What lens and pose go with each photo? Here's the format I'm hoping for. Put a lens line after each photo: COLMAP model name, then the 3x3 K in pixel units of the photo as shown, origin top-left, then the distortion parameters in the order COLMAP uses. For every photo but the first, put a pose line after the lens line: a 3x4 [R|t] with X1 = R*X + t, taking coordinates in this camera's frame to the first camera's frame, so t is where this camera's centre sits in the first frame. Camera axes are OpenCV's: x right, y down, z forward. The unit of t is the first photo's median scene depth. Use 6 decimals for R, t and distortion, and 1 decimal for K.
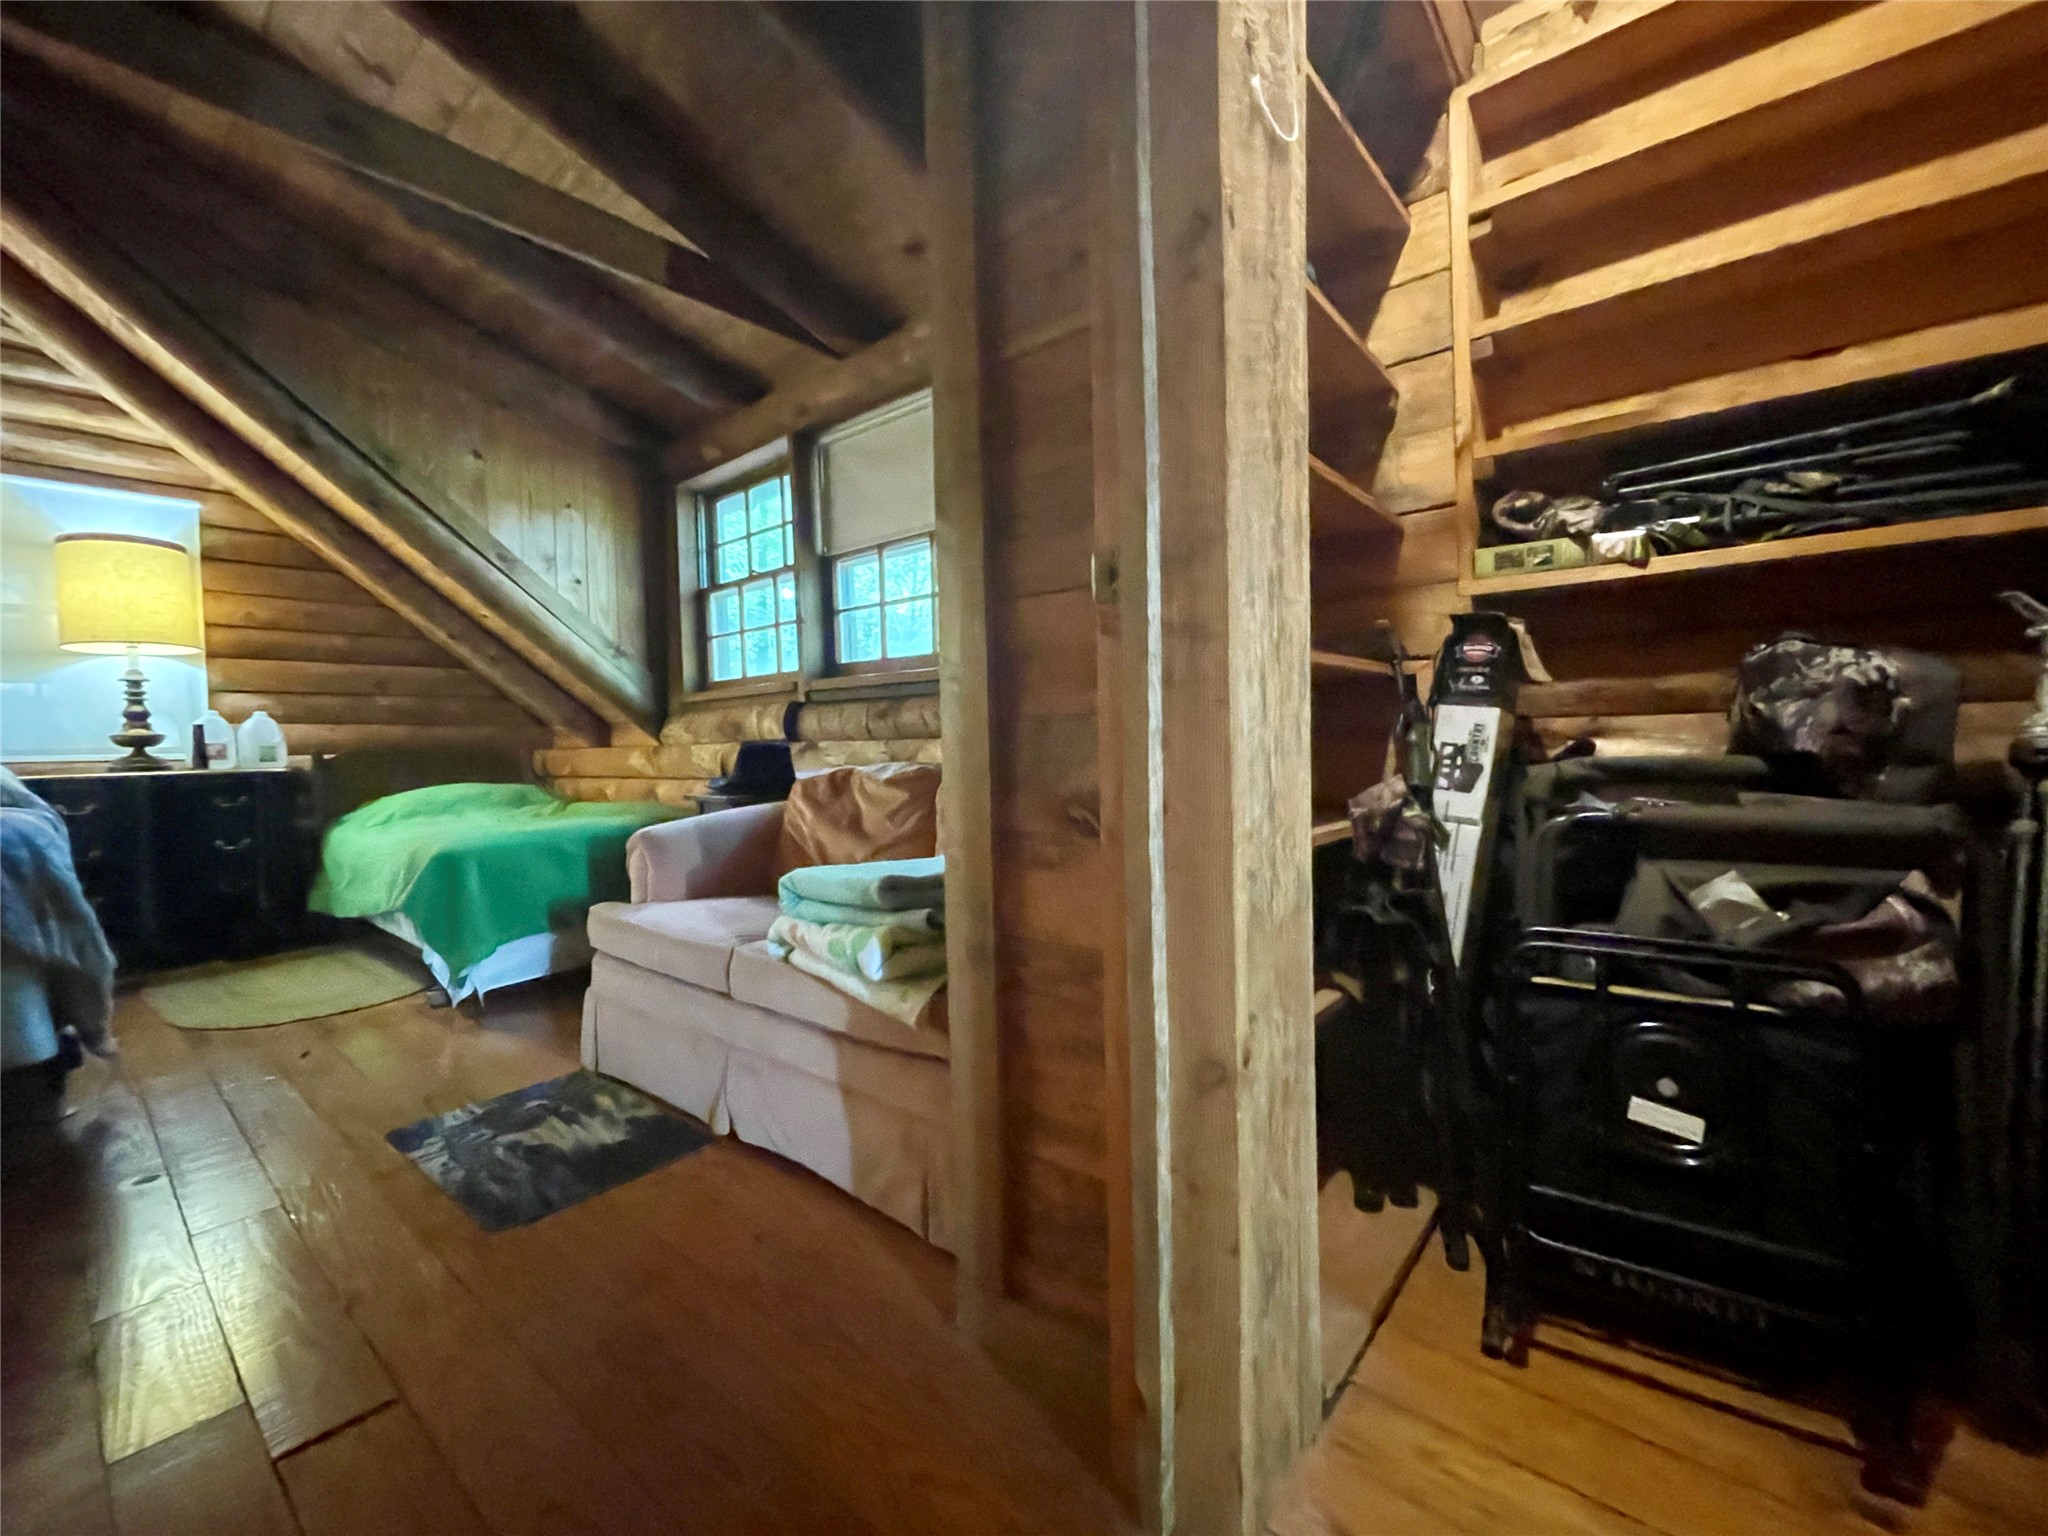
lens RADIAL K [[825.9, 0, 1021.6], [0, 825.9, 776.1], [0, 0, 1]] dist [-0.007842, 0.000457]
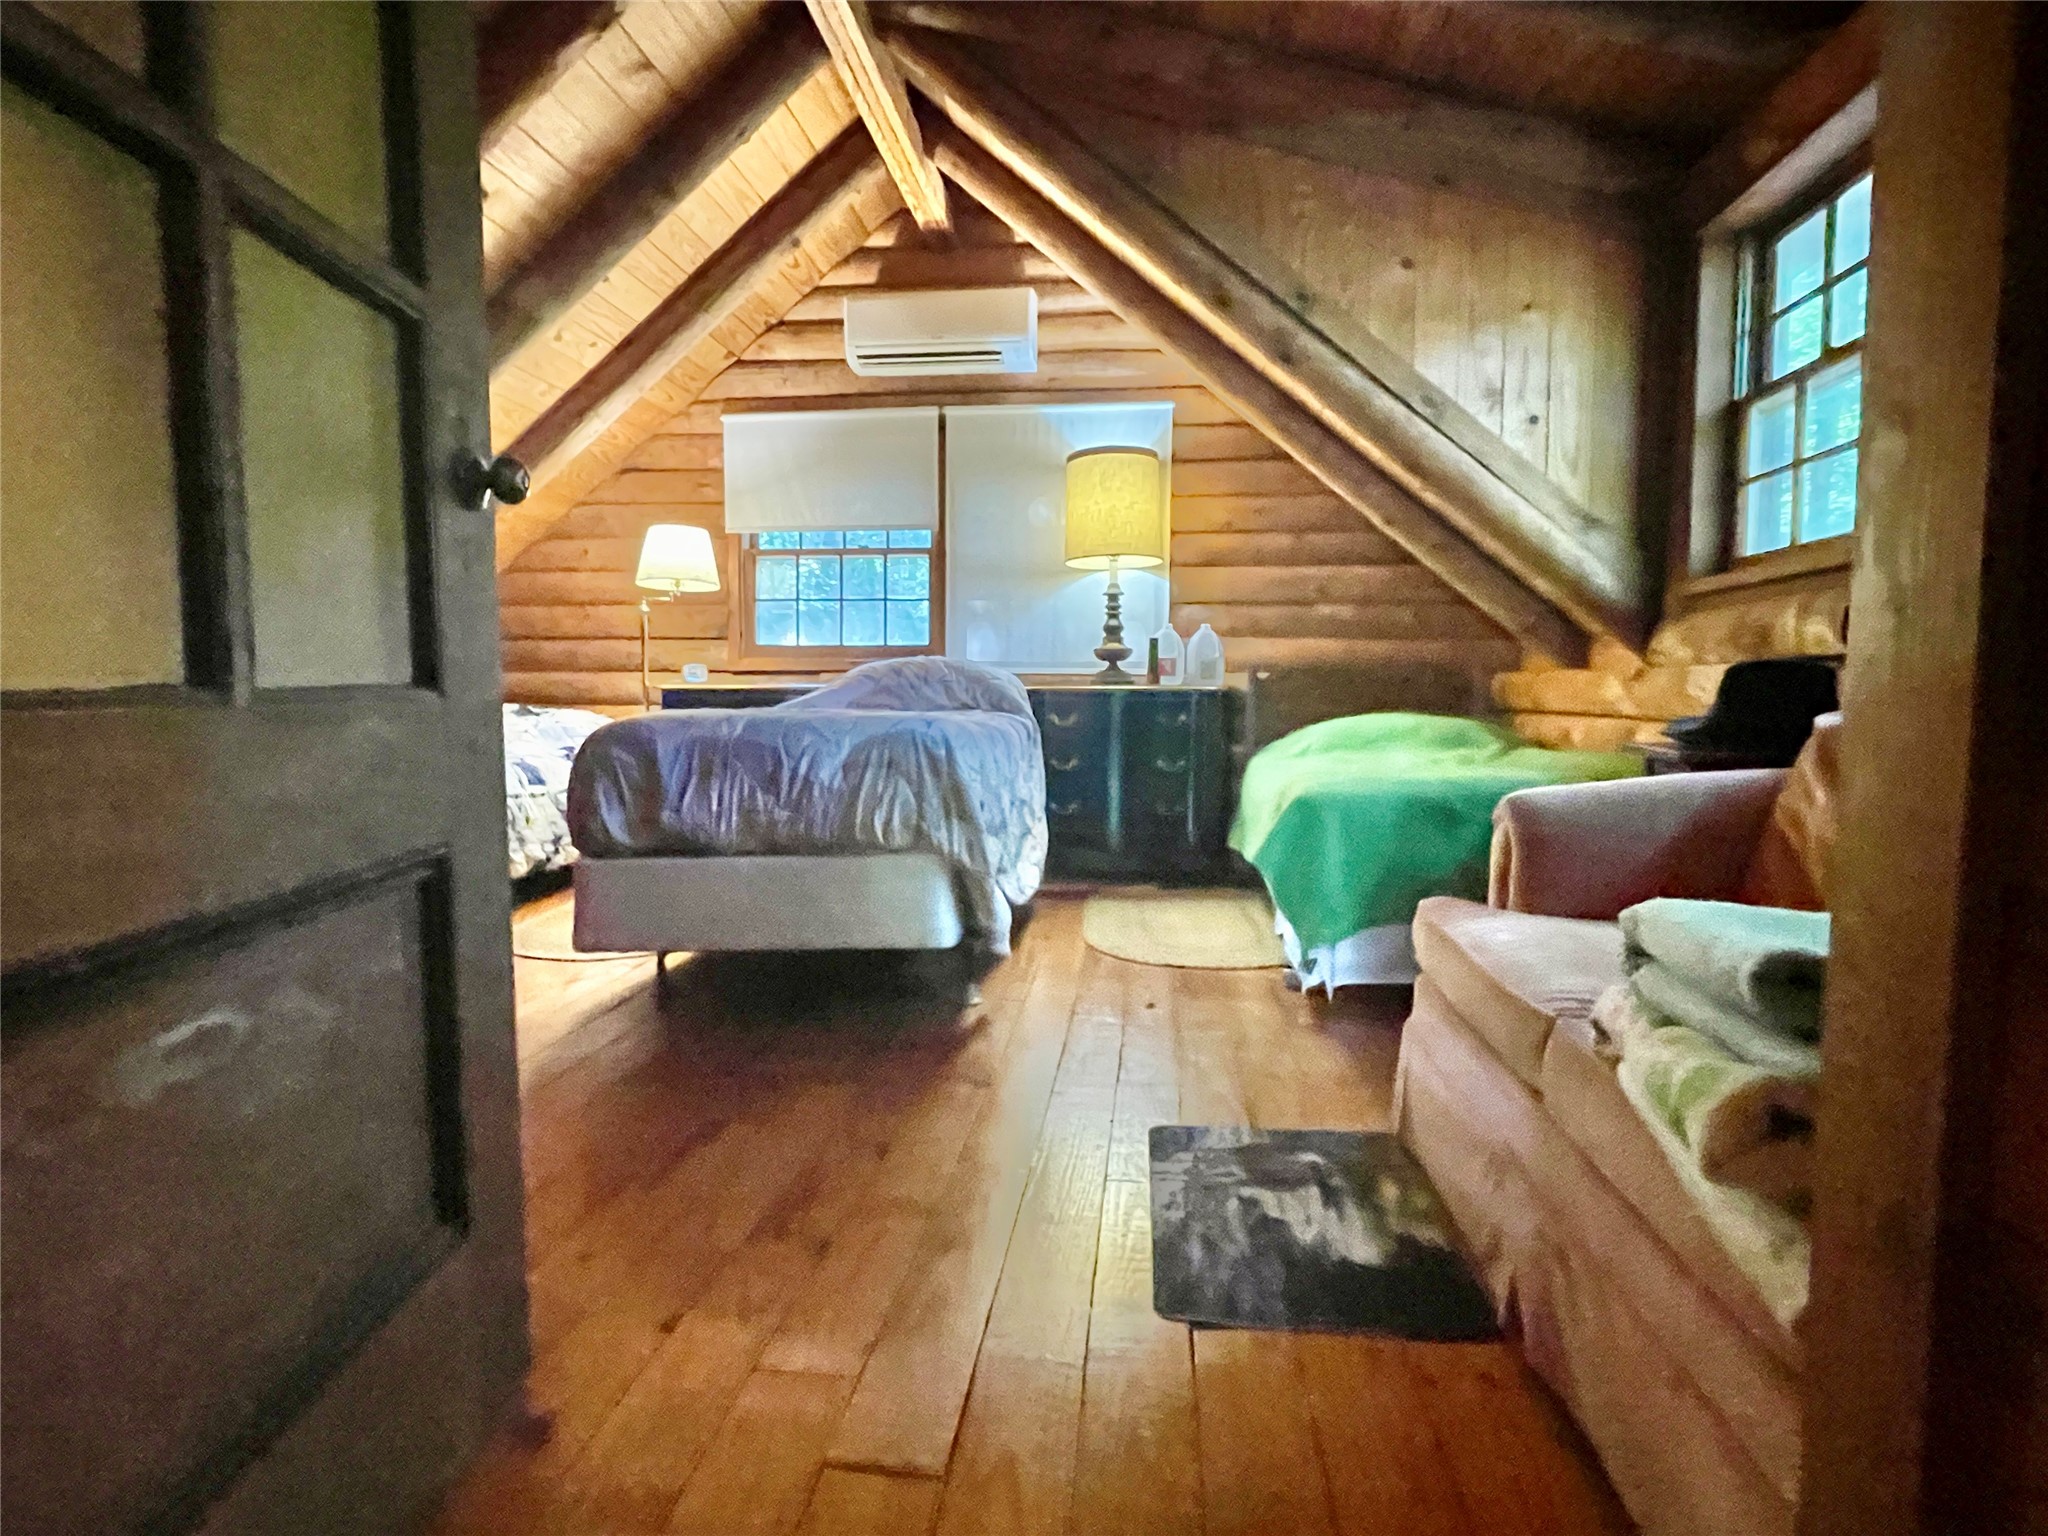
lens RADIAL K [[1135.6, 0, 1026.2], [0, 1135.6, 780.9], [0, 0, 1]] dist [0.004130, -0.029496]
pose [[0.542852, 0.094669, -0.834476, 0.038209], [-0.049707, 0.995506, 0.080602, 0.003795], [0.838356, -0.002276, 0.545118, 0.152262]]
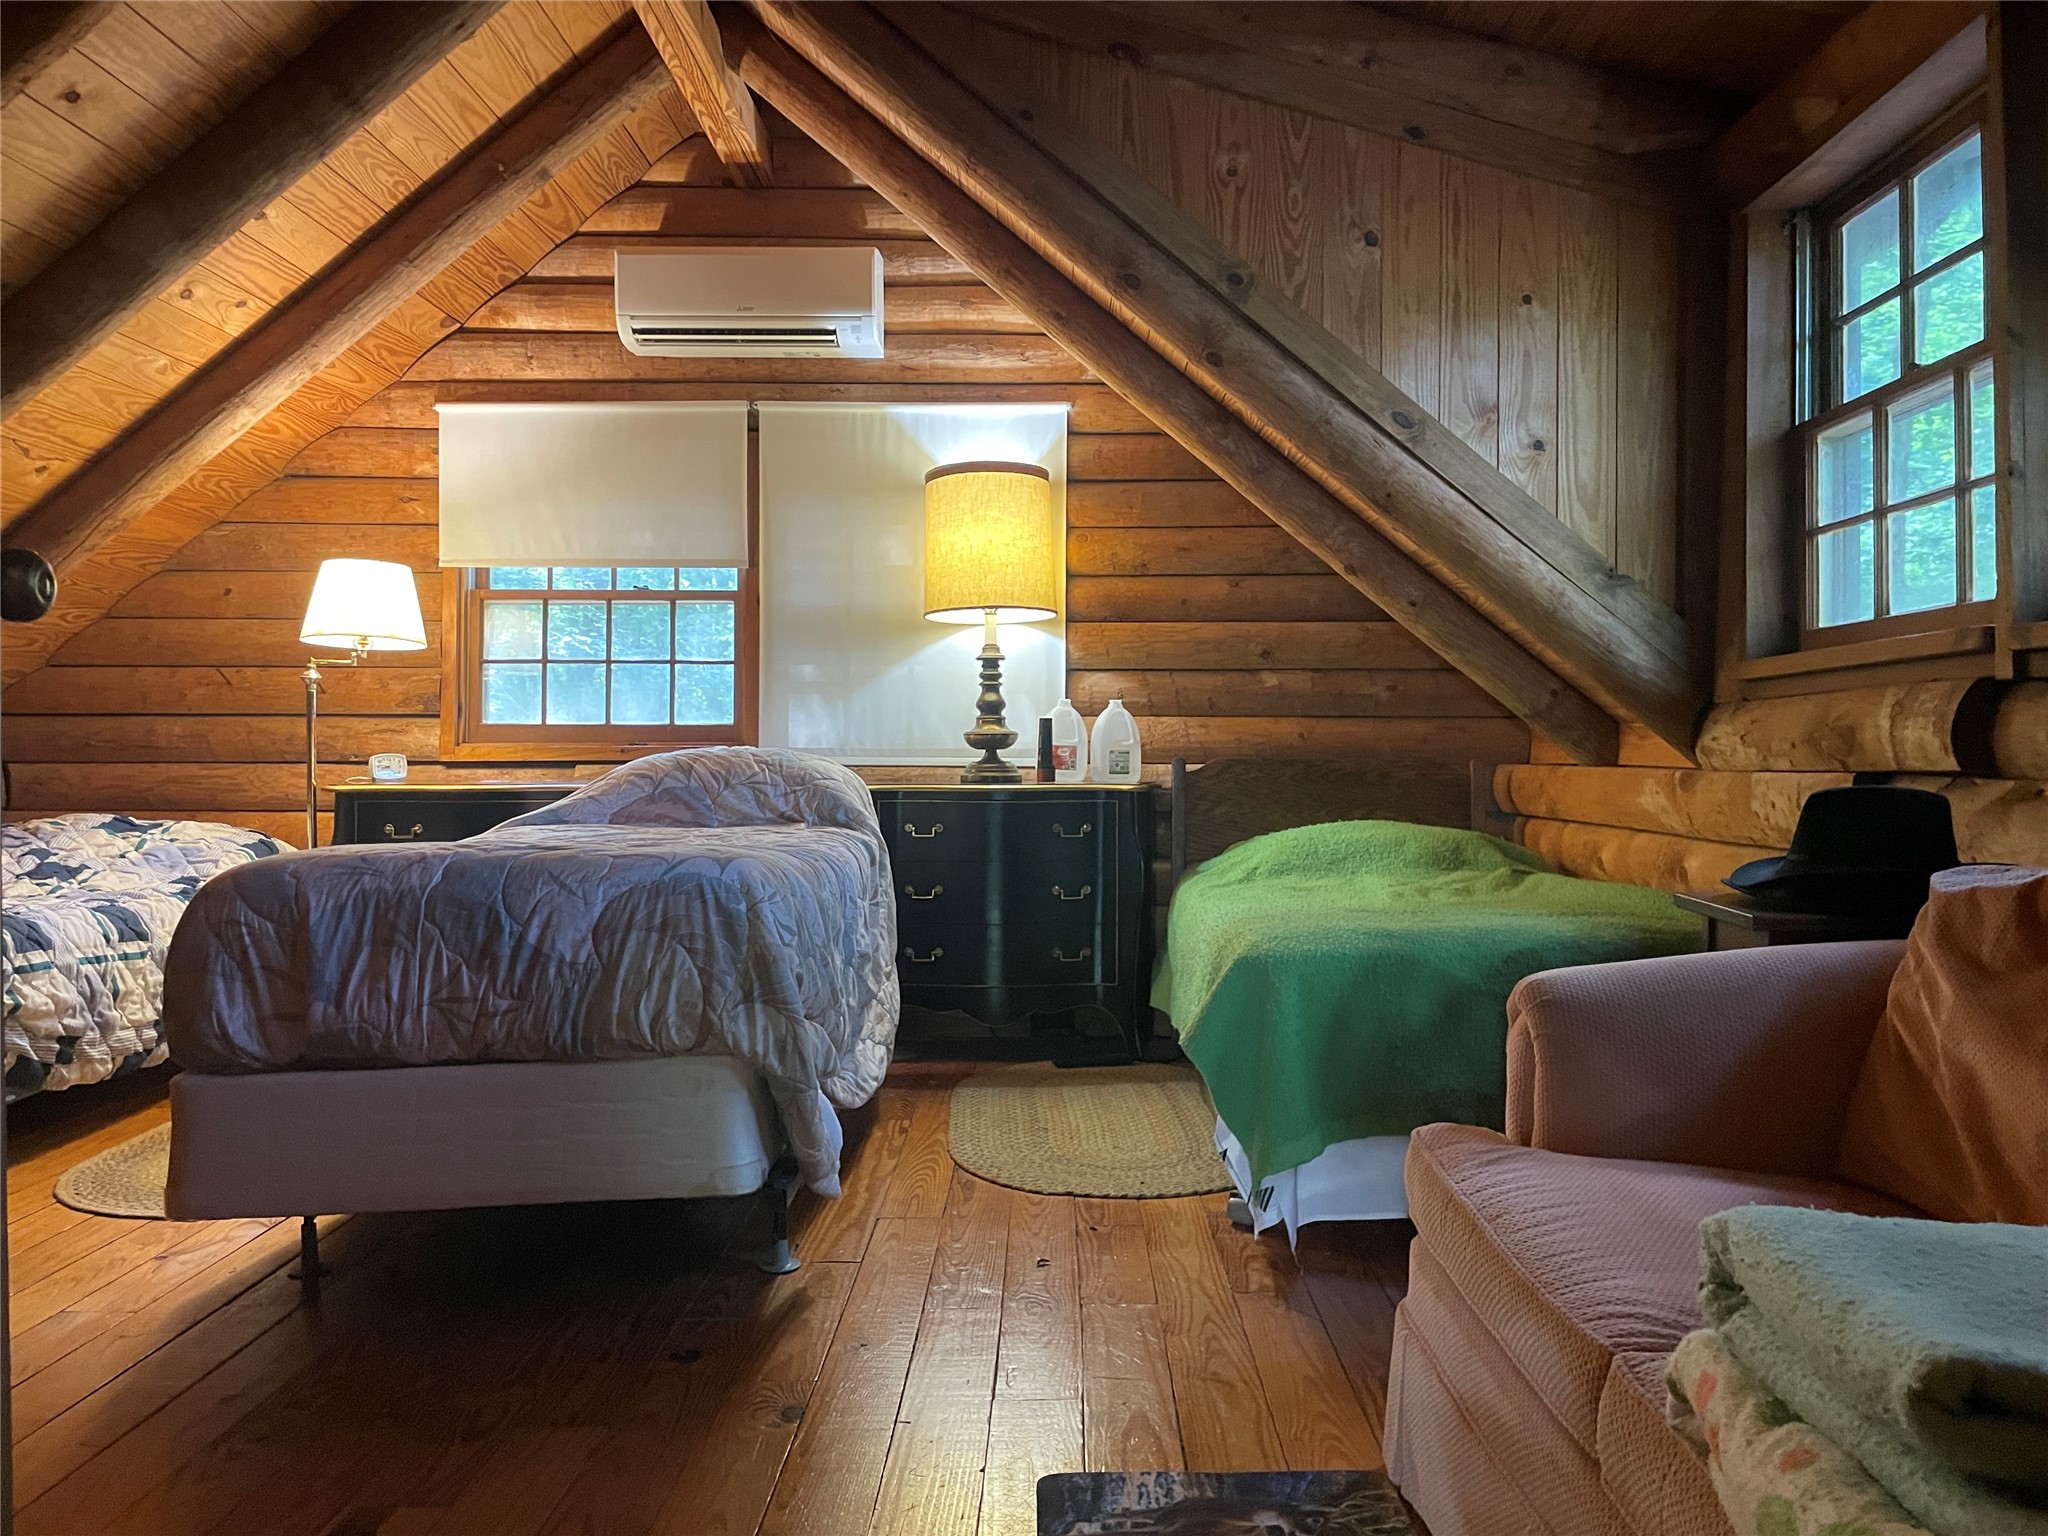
lens RADIAL K [[1531.6, 0, 1049.7], [0, 1531.6, 753.8], [0, 0, 1]] dist [0.072321, -0.097977]
pose [[0.631296, 0.025972, -0.775107, 0.016509], [-0.047330, 0.998866, -0.005078, -0.027066], [0.774096, 0.039891, 0.631810, 0.175289]]
